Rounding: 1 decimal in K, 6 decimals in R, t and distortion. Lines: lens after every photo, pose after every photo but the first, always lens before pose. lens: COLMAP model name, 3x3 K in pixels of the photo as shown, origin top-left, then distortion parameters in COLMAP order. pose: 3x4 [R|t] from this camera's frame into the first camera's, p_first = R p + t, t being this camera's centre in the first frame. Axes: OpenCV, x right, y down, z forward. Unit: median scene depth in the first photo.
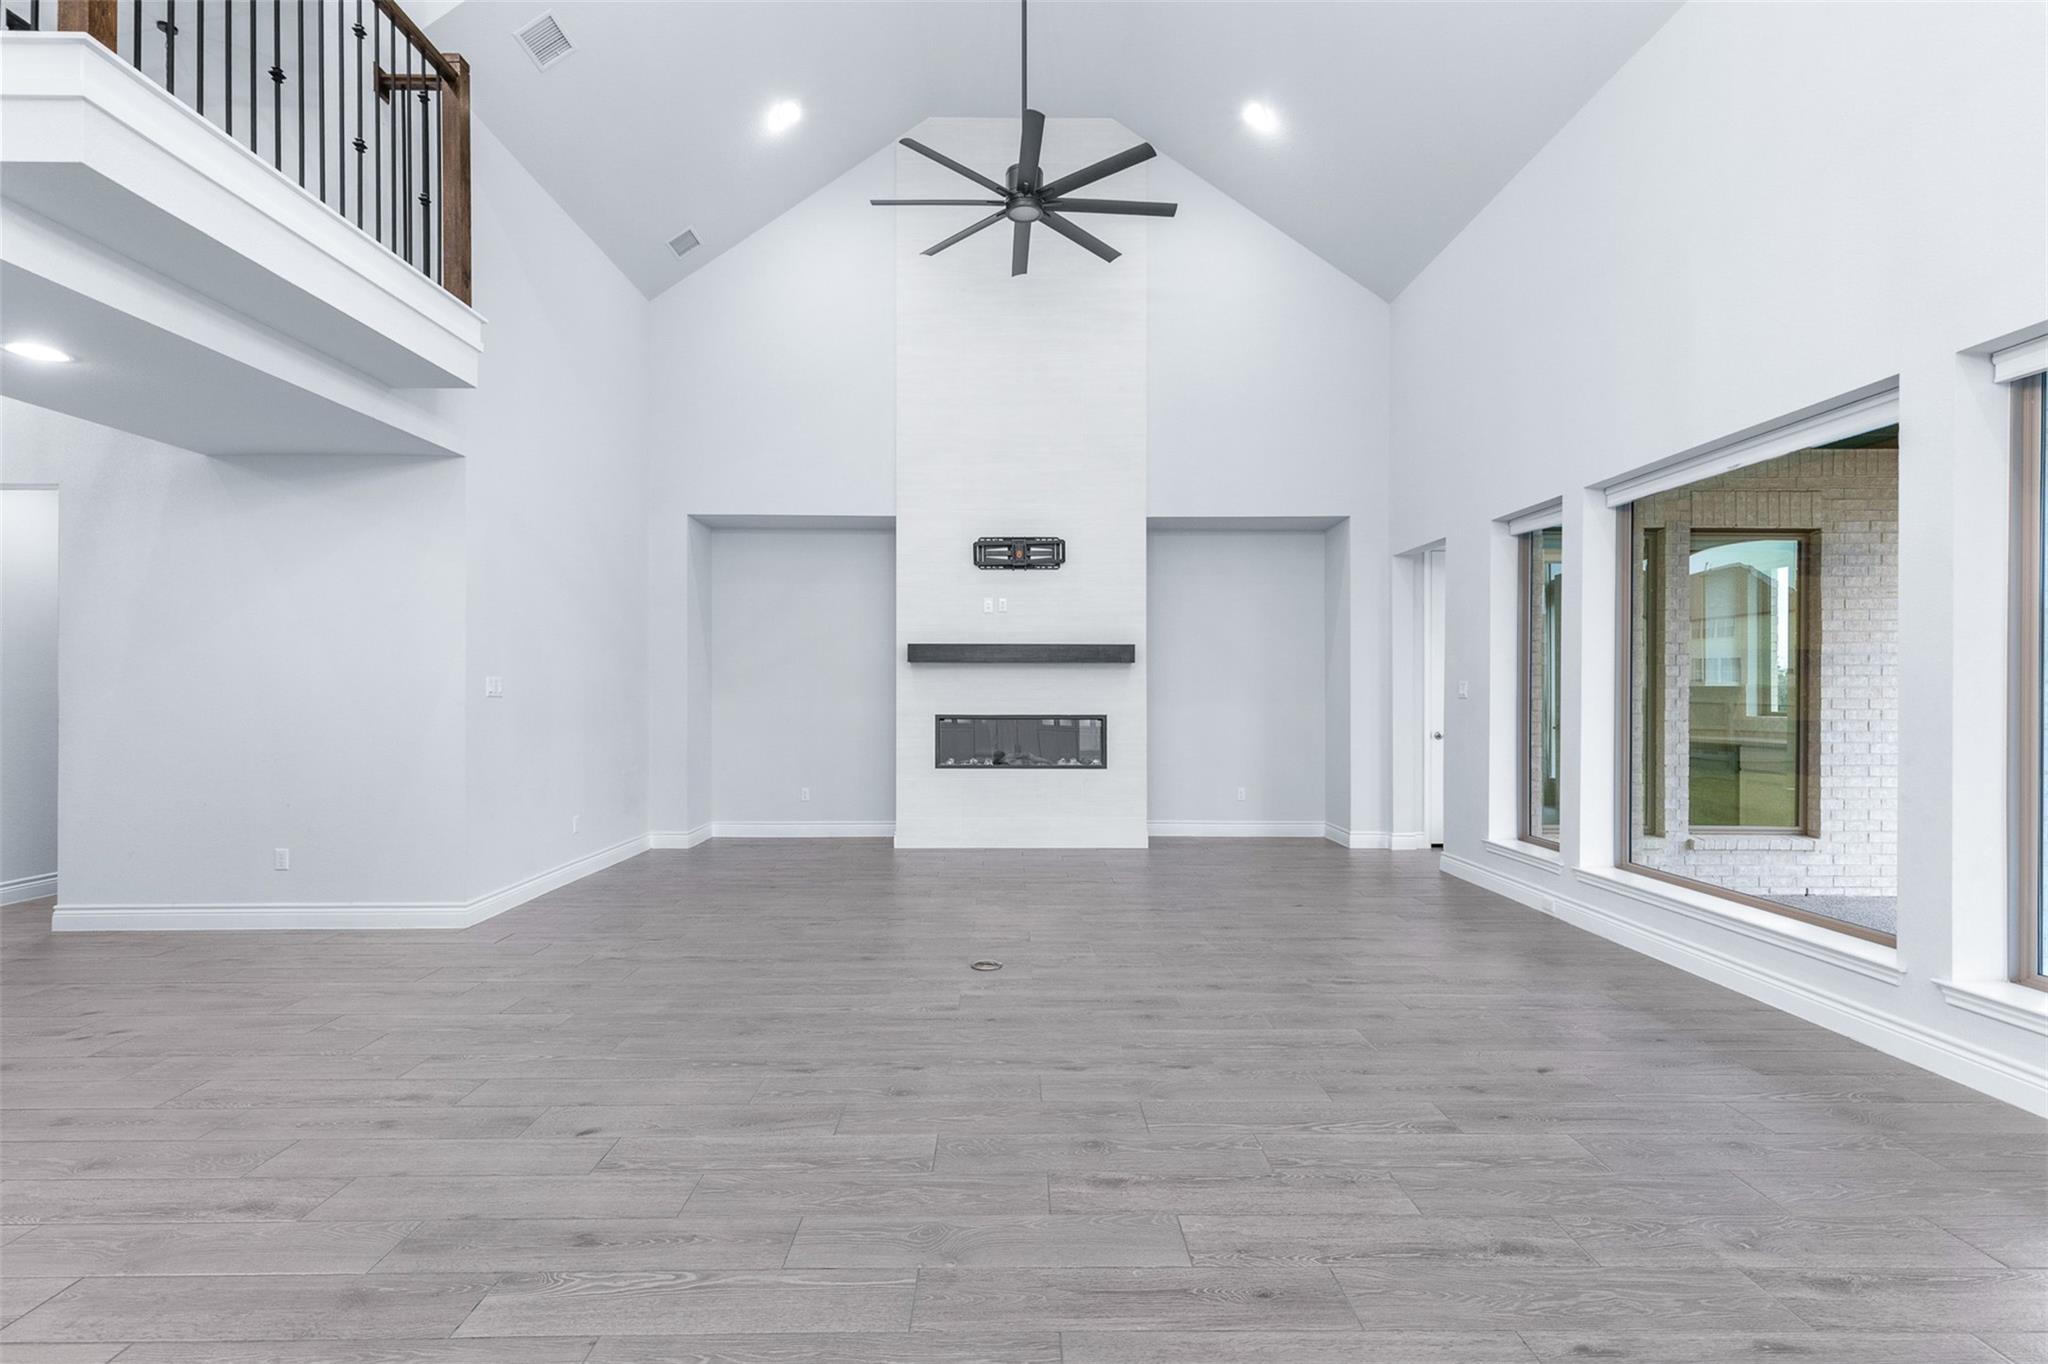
lens RADIAL K [[914.7, 0, 1019.7], [0, 914.7, 690.2], [0, 0, 1]] dist [0.004093, -0.000491]
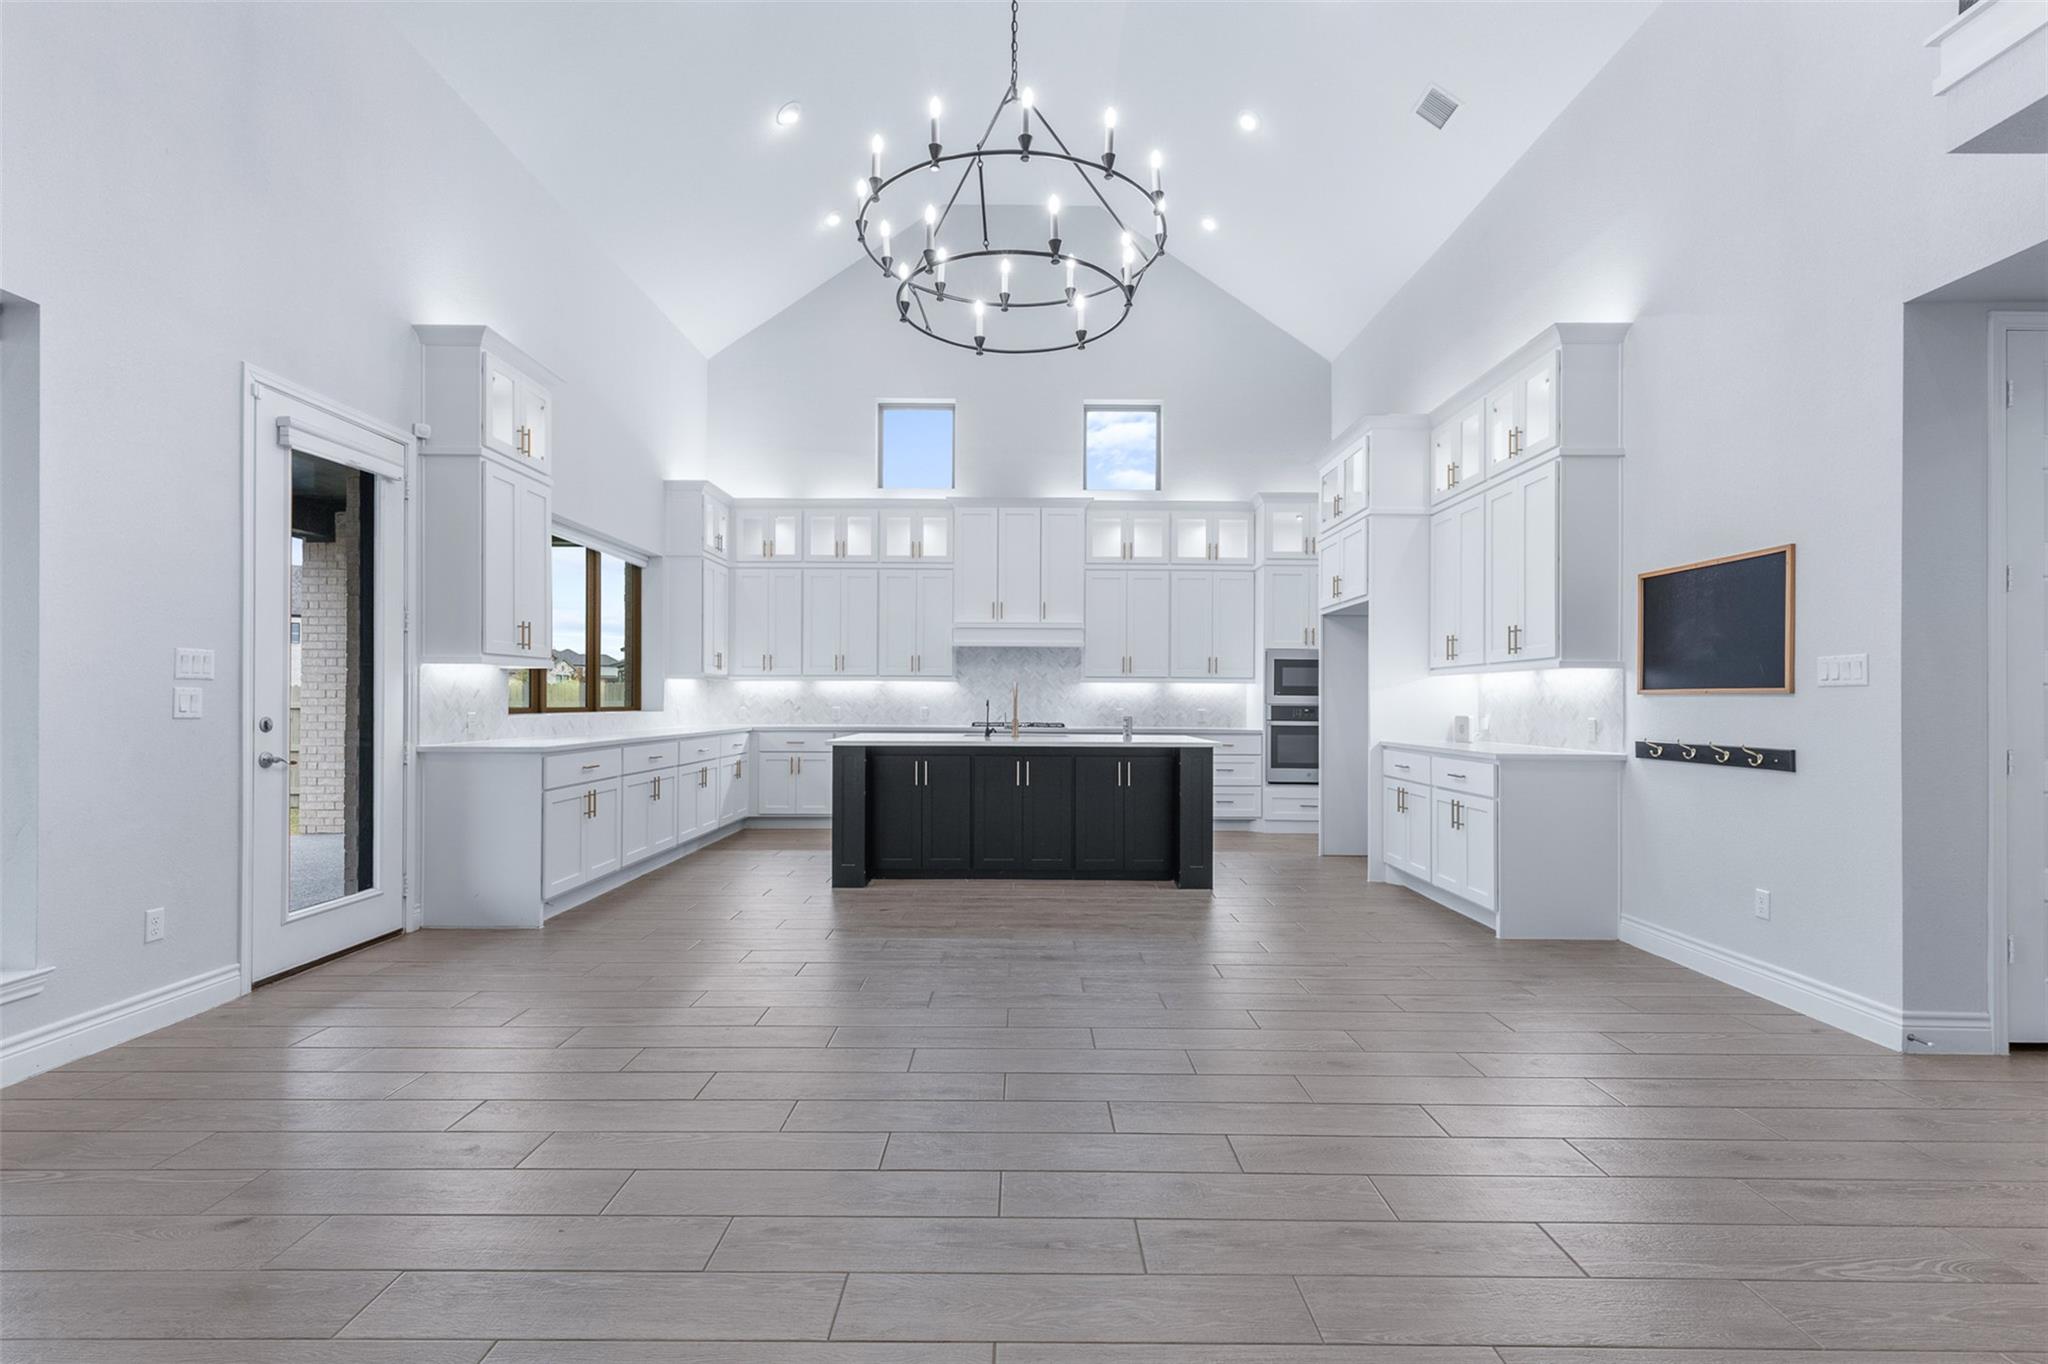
lens RADIAL K [[925.7, 0, 1023.5], [0, 925.7, 695.6], [0, 0, 1]] dist [0.001699, -0.000261]
pose [[-0.999944, -0.005253, 0.009218, -0.000416], [-0.005326, 0.999954, -0.007921, 0.018862], [-0.009176, -0.007969, -0.999926, 0.858241]]
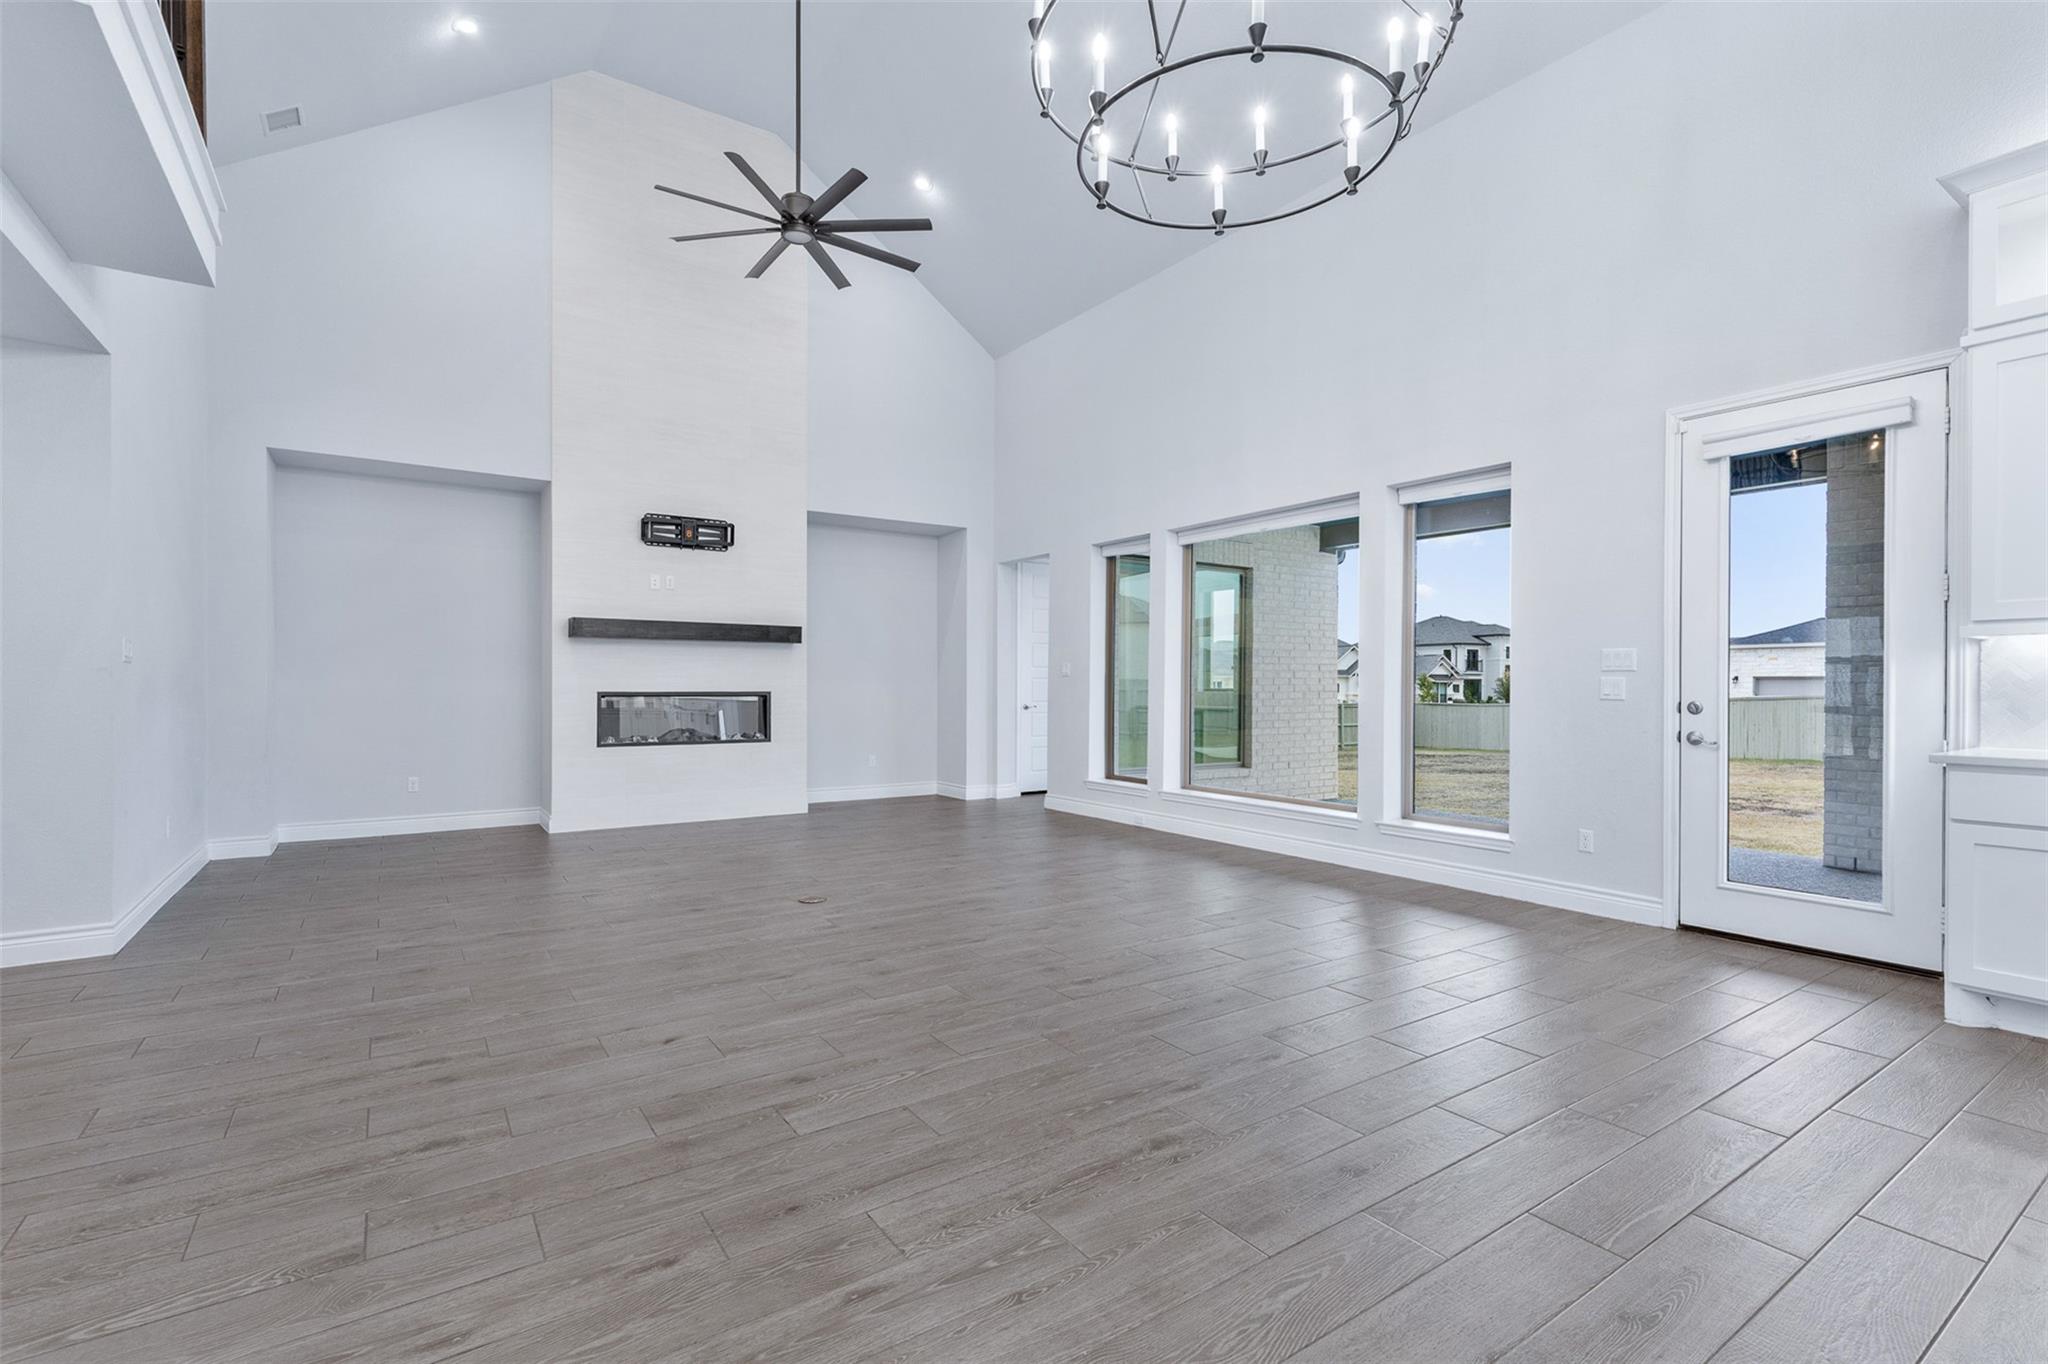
lens RADIAL K [[926.7, 0, 1024.0], [0, 926.7, 682.0], [0, 0, 1]] dist [0.000313, -0.000335]
pose [[0.829438, 0.003291, 0.558589, -0.330975], [-0.004230, 0.999991, 0.000391, 0.017920], [-0.558583, -0.002687, 0.829444, -0.081205]]
